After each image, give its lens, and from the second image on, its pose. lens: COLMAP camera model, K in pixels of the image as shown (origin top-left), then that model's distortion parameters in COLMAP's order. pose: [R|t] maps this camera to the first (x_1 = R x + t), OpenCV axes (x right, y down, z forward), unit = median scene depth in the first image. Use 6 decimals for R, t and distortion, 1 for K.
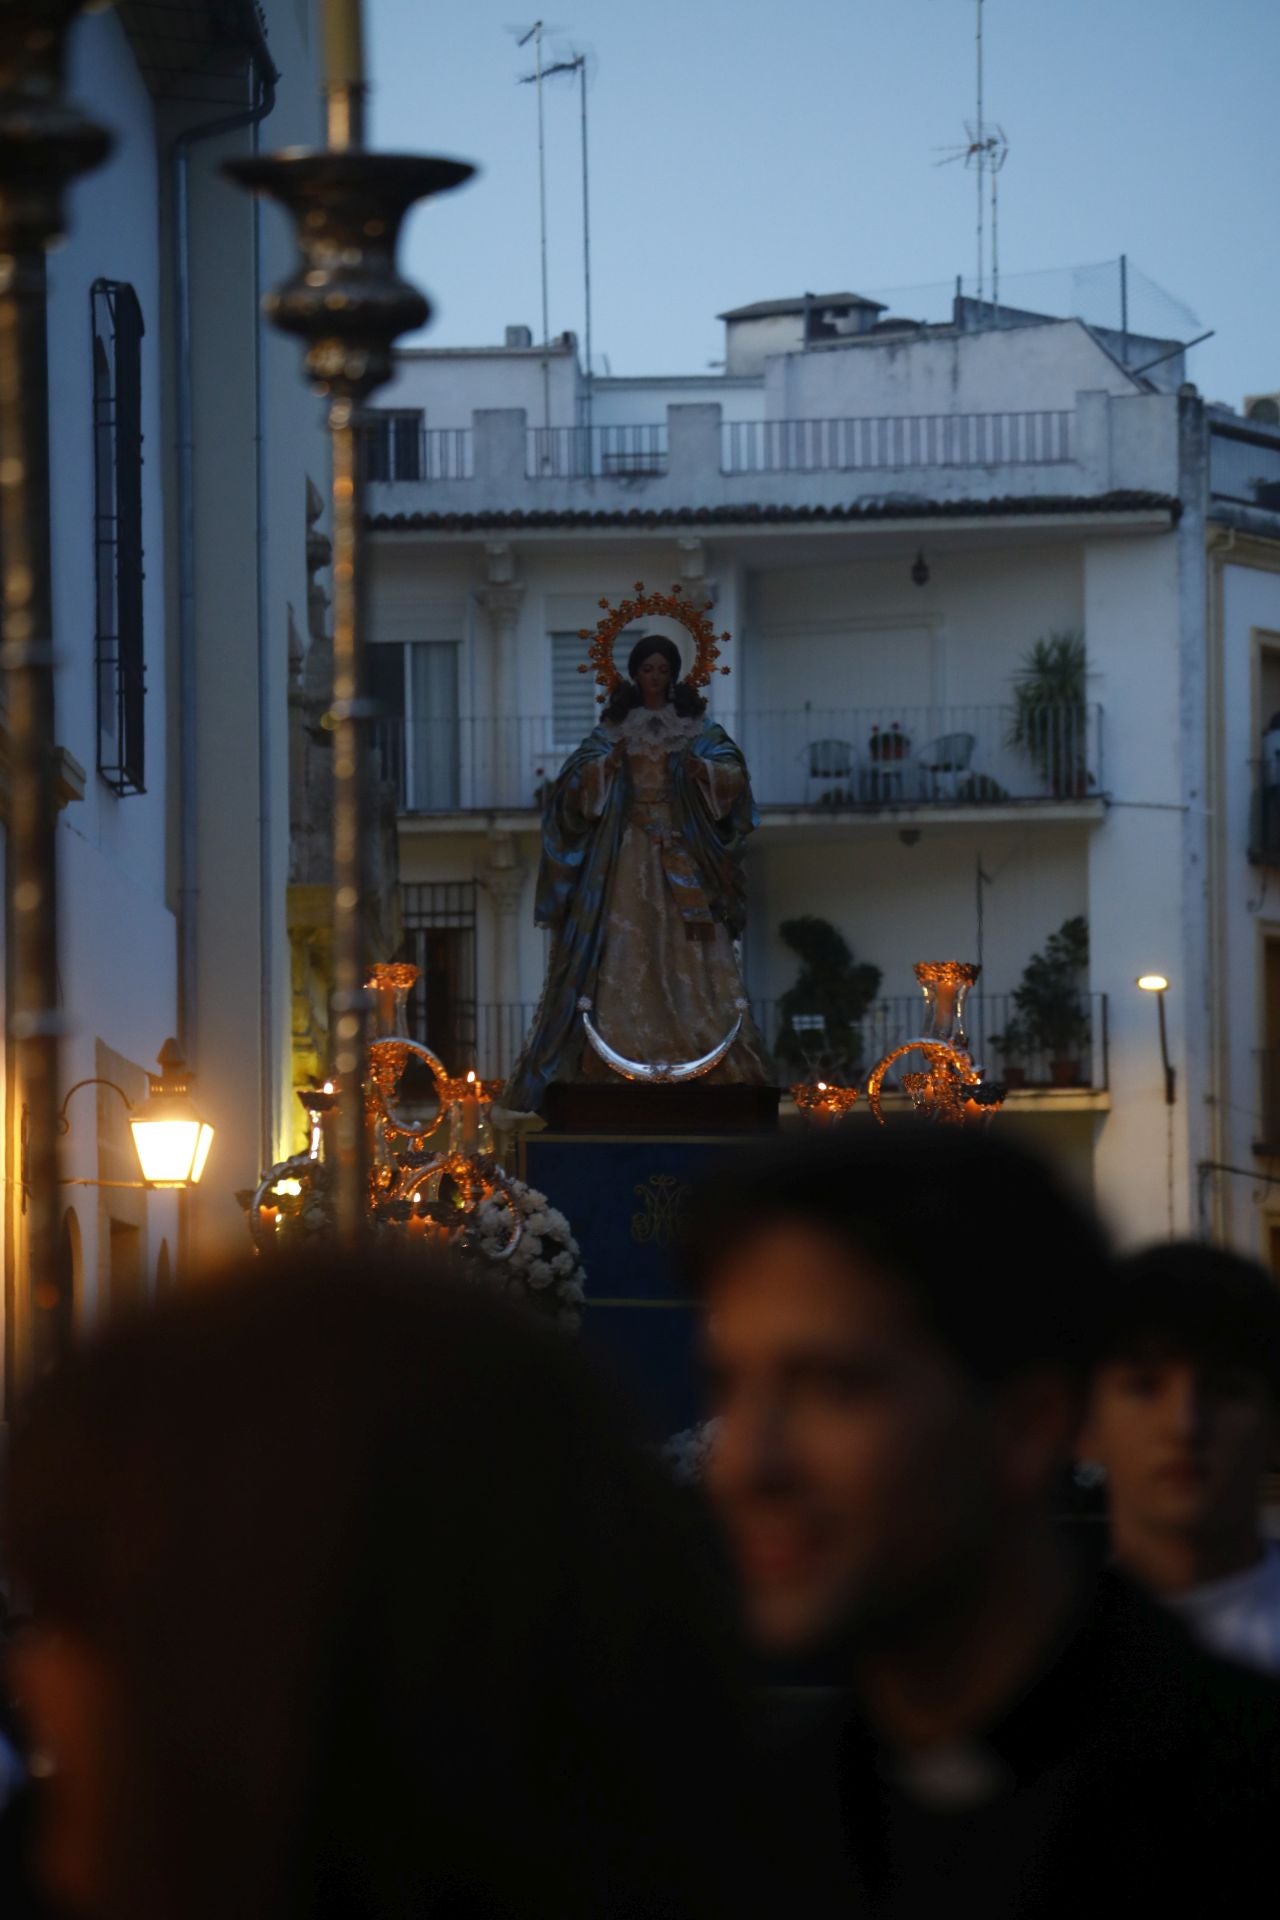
lens RADIAL K [[8617.6, 0, 712.4], [0, 8617.6, 953.2], [0, 0, 1]] dist [0.893935, 1.607917]
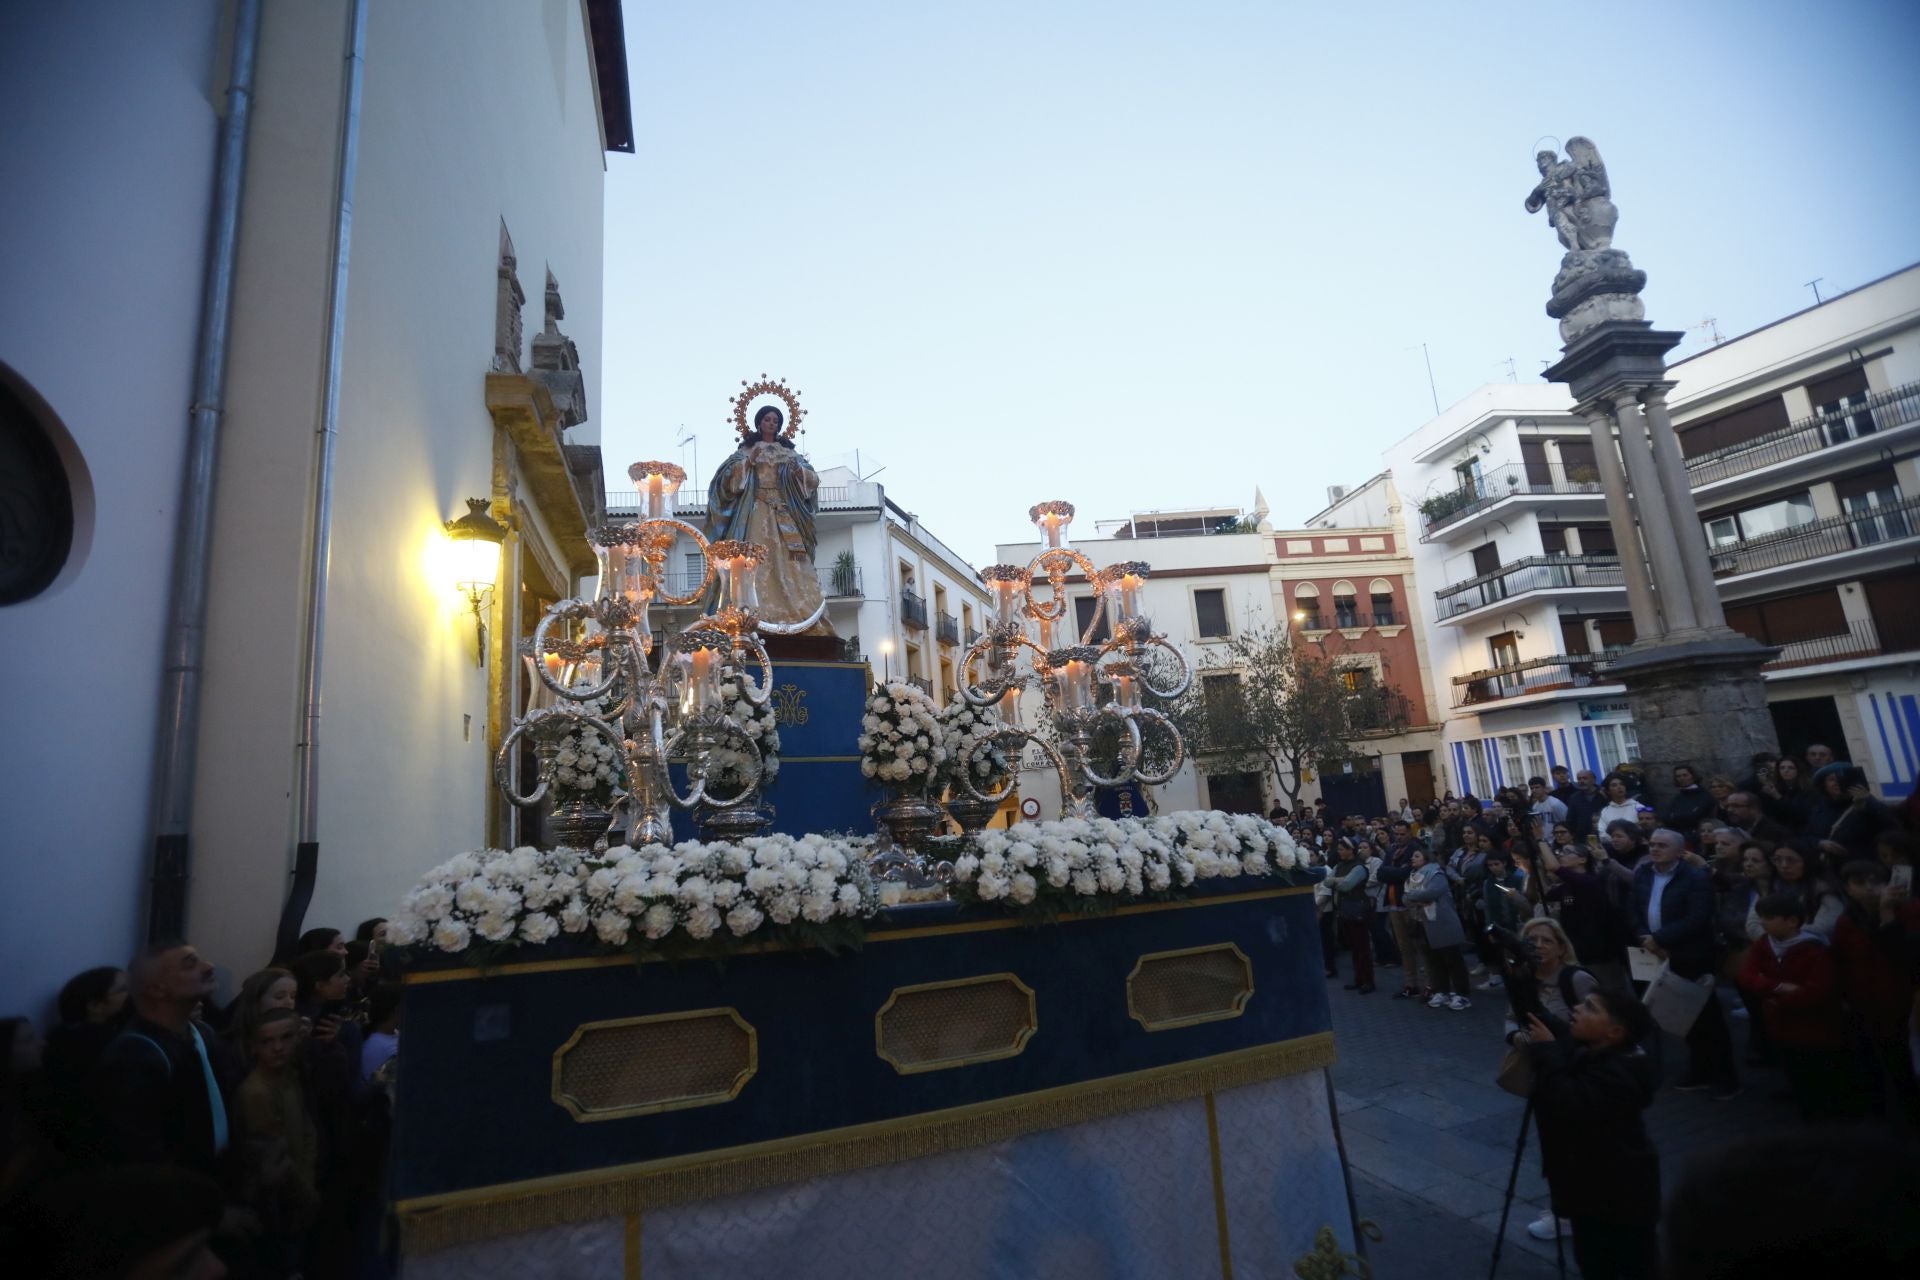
lens RADIAL K [[915.7, 0, 960.0], [0, 915.7, 640.0], [0, 0, 1]] dist [-0.084789, 0.042954]
pose [[0.918117, 0.029462, 0.395212, -0.045195], [0.024687, 0.991045, -0.131229, 0.040522], [-0.395539, 0.130241, 0.909168, 0.813067]]
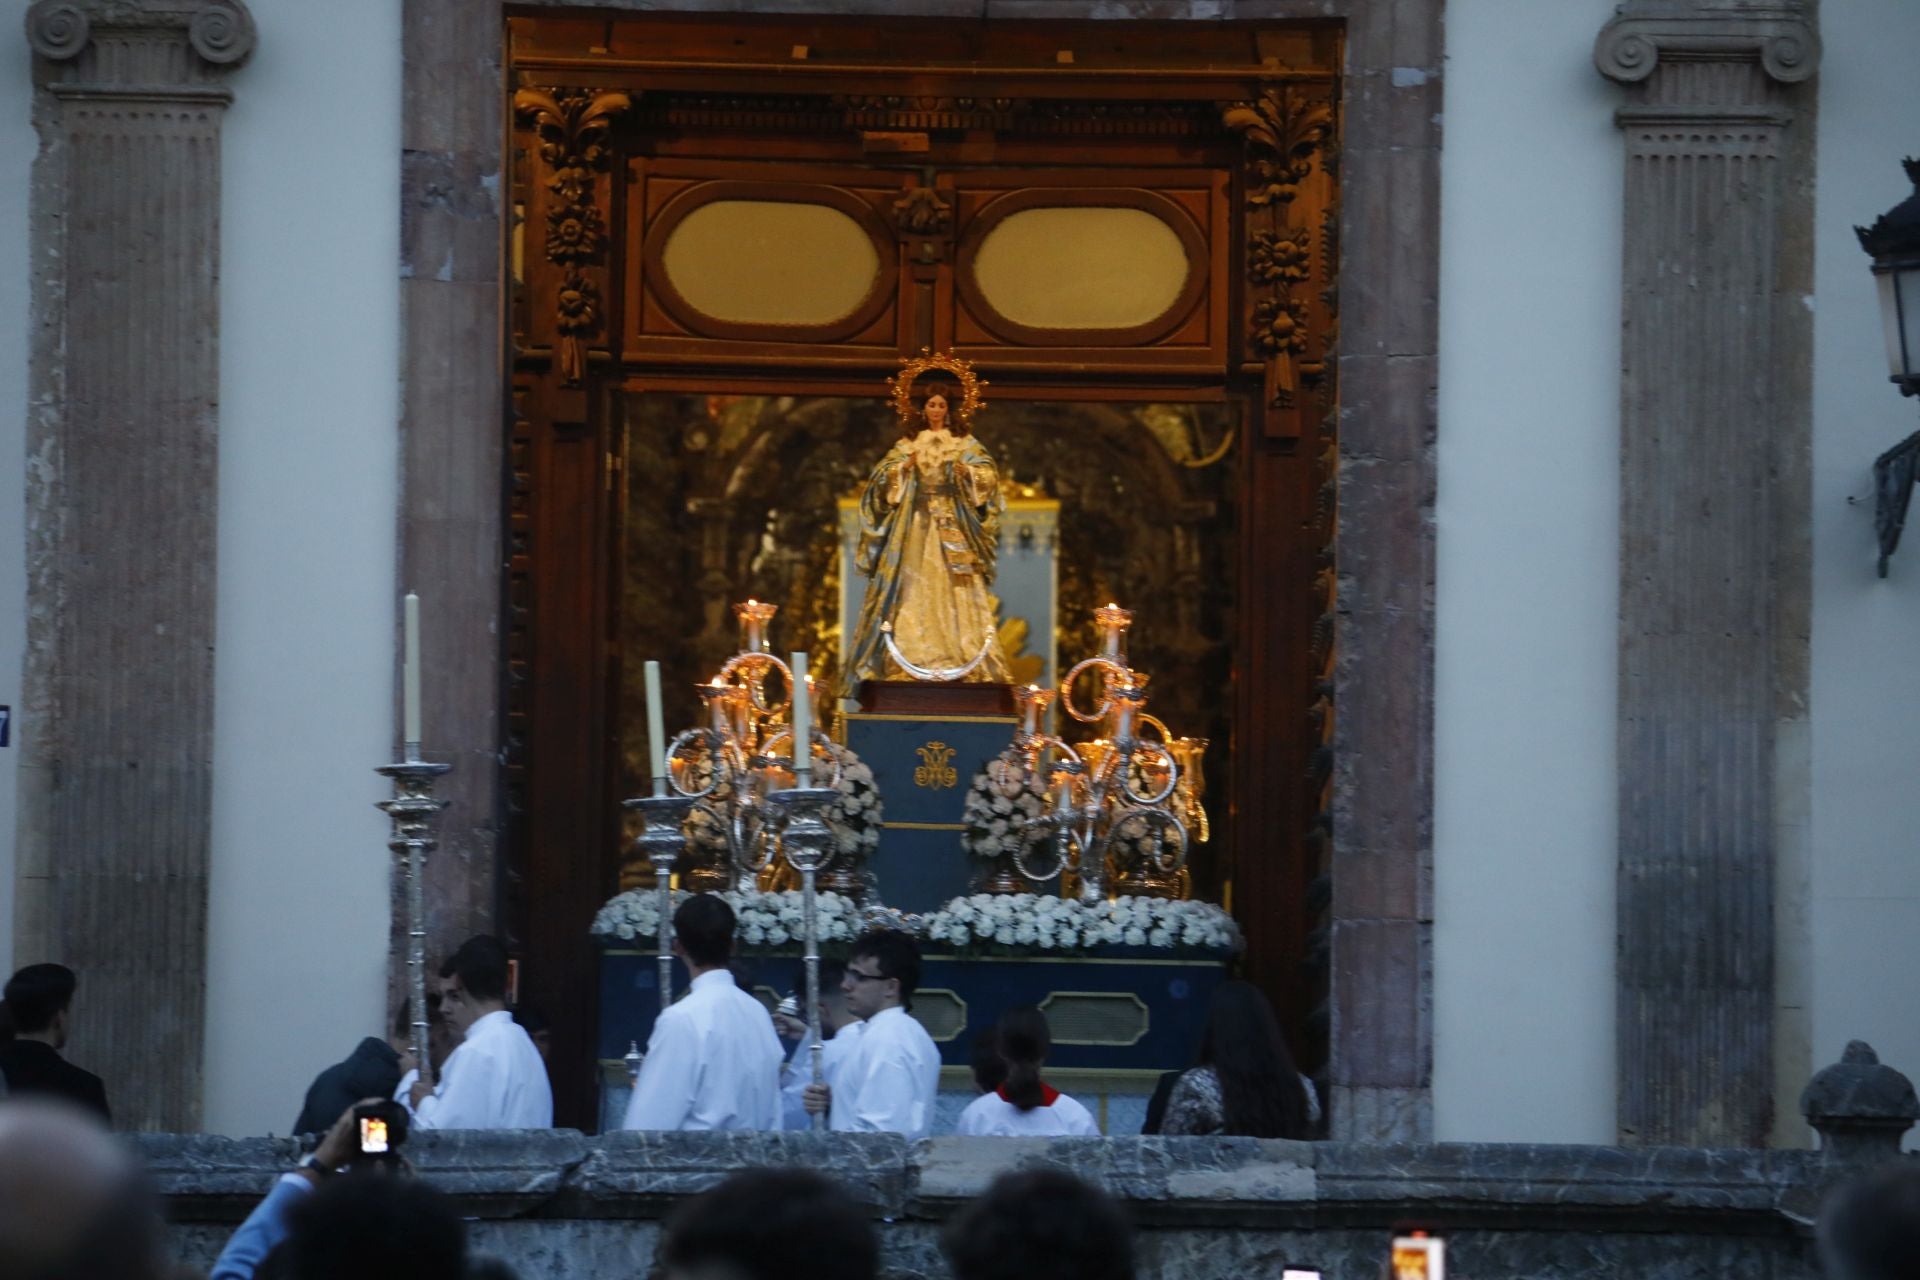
lens RADIAL K [[10393.8, 0, 960.0], [0, 10393.8, 640.0], [0, 0, 1]] dist [1.692672, 13.432794]
pose [[0.999476, 0.011588, -0.030237, 0.052721], [-0.010904, 0.999683, 0.022712, -0.033269], [0.030490, -0.022370, 0.999285, -0.812671]]
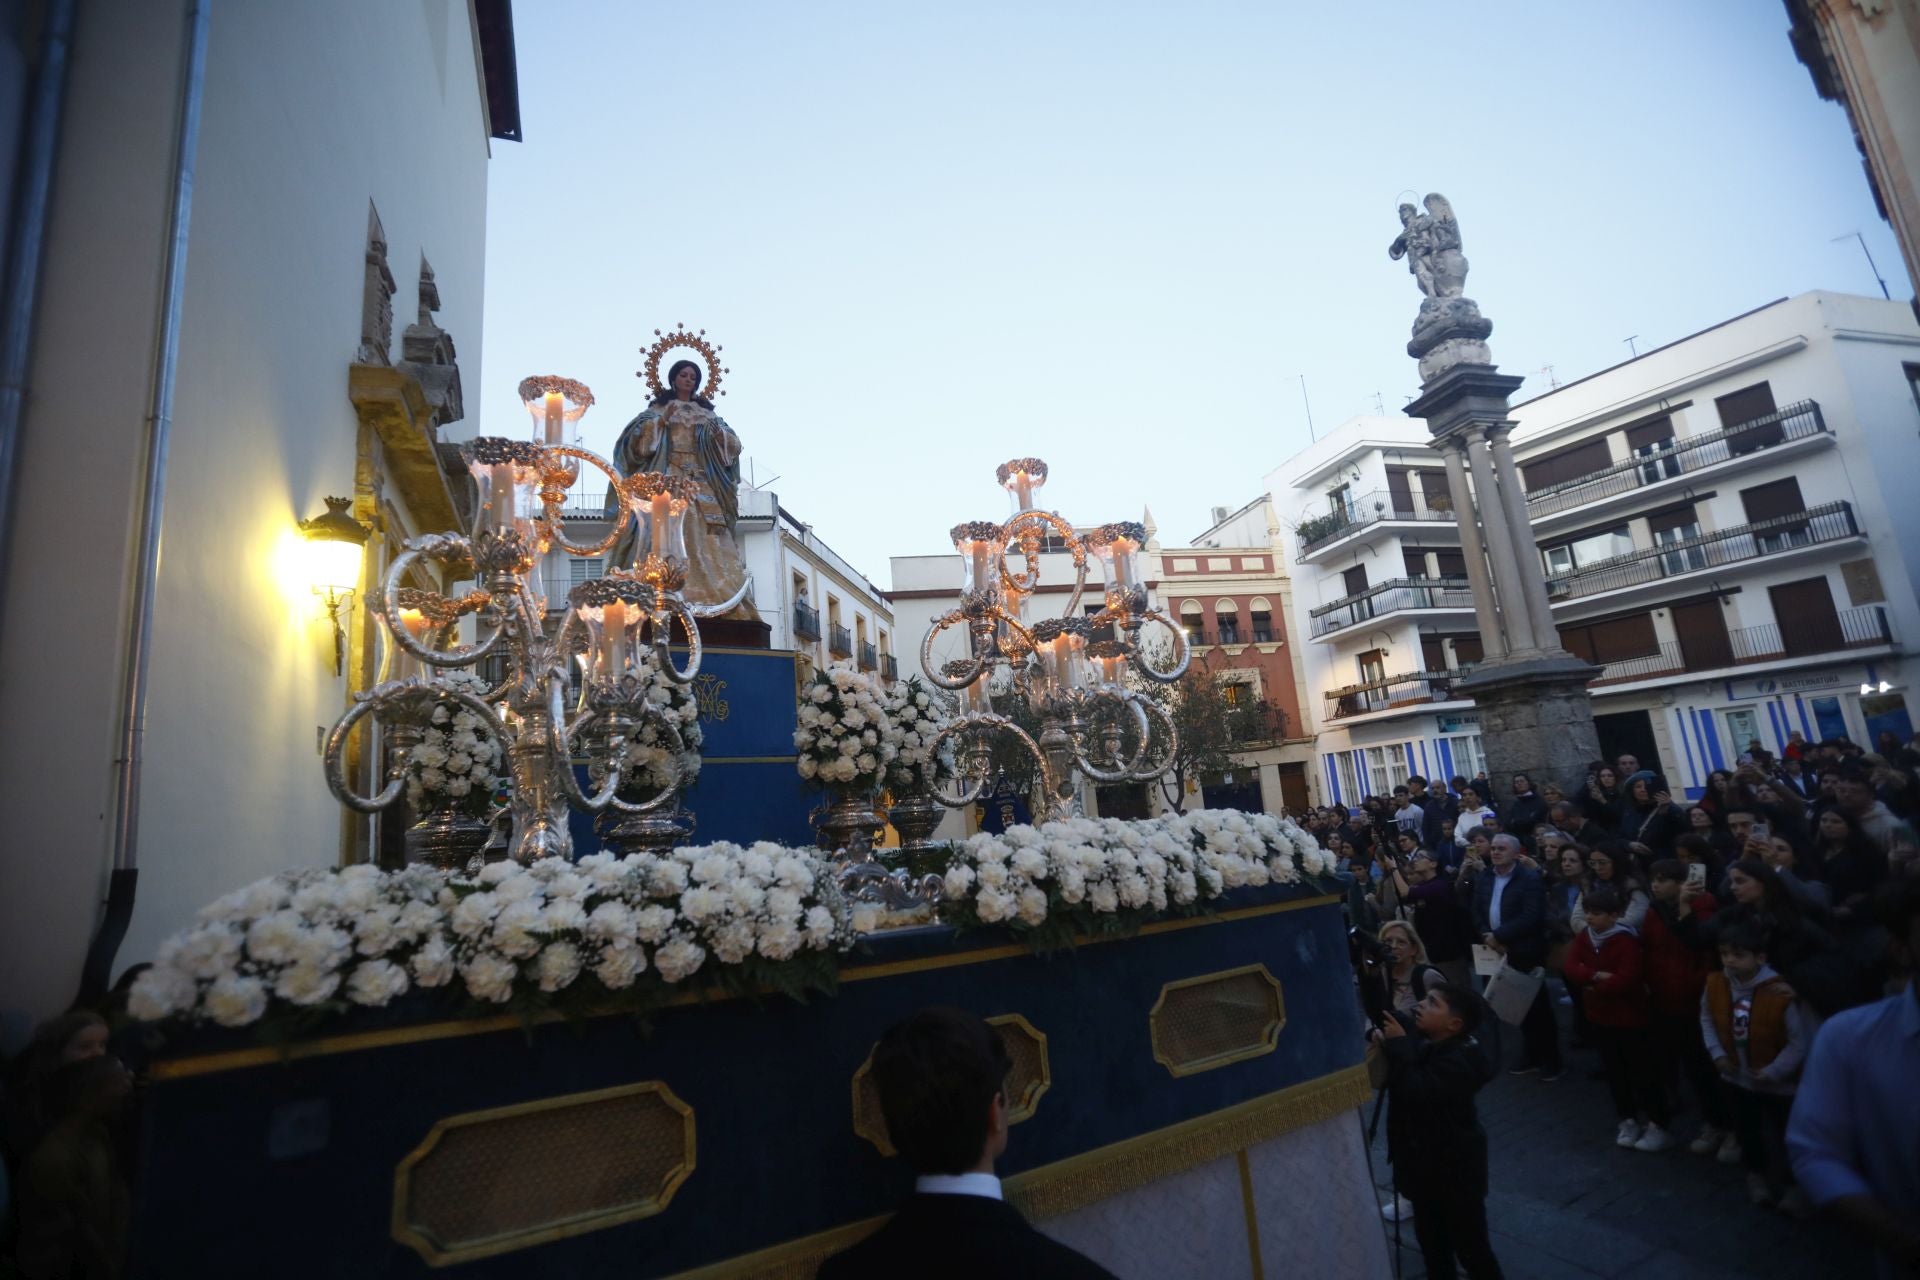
lens RADIAL K [[900.8, 0, 956.7], [0, 900.8, 633.0], [0, 0, 1]] dist [-0.068255, 0.026447]
pose [[0.866170, 0.048402, 0.497400, -0.044257], [0.032023, 0.987878, -0.151895, 0.042692], [-0.498722, 0.147495, 0.854120, 0.837534]]
